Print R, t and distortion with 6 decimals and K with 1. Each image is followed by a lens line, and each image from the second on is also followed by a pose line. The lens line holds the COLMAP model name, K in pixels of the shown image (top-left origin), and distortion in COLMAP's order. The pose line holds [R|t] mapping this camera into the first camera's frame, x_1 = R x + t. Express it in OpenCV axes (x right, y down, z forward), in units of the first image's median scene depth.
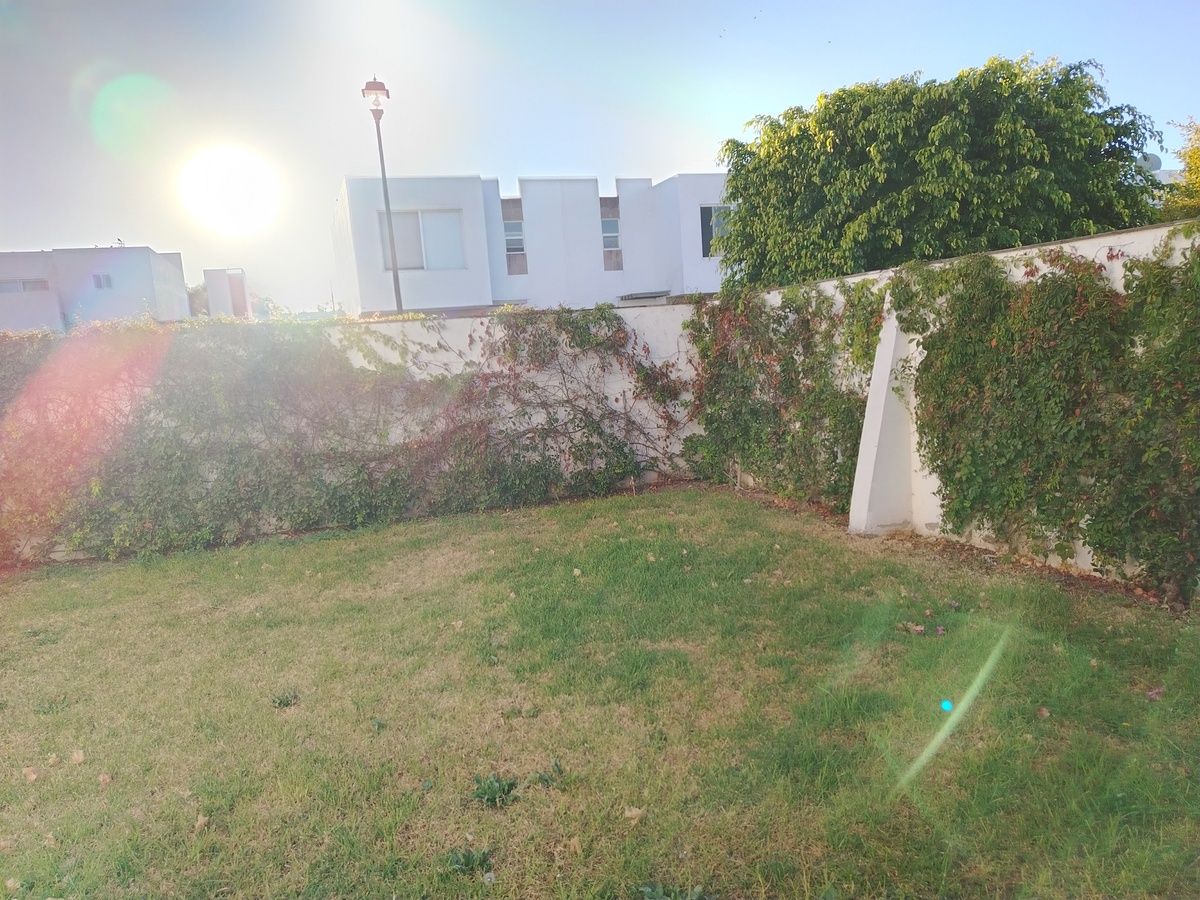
lens RADIAL K [[829.7, 0, 600.0], [0, 829.7, 450.0], [0, 0, 1]] dist [0.000068, -0.001335]
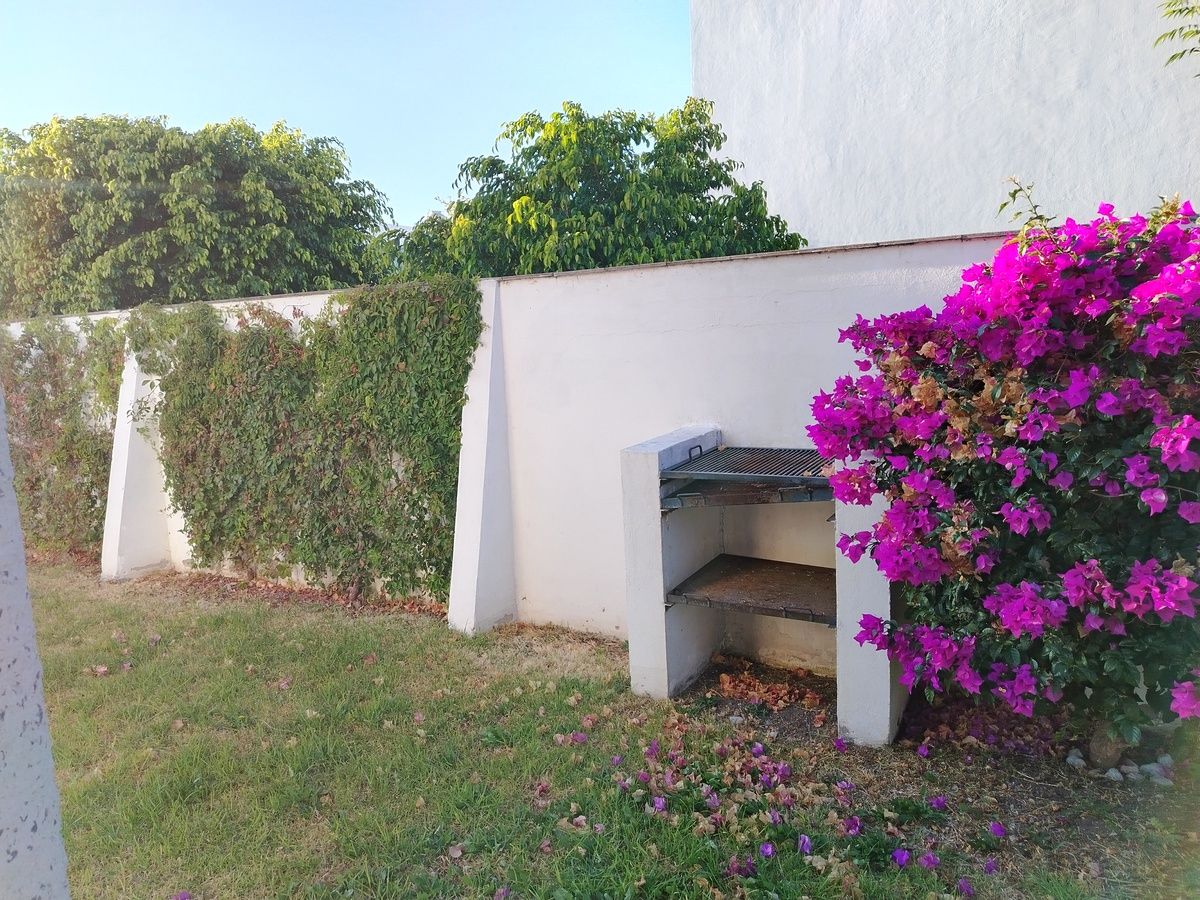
lens RADIAL K [[829.7, 0, 600.0], [0, 829.7, 450.0], [0, 0, 1]] dist [0.000068, -0.001335]
pose [[0.756701, -0.048653, 0.651948, 0.118039], [0.071675, 0.997390, -0.008759, -0.000933], [-0.649820, 0.053356, 0.758213, -0.108993]]
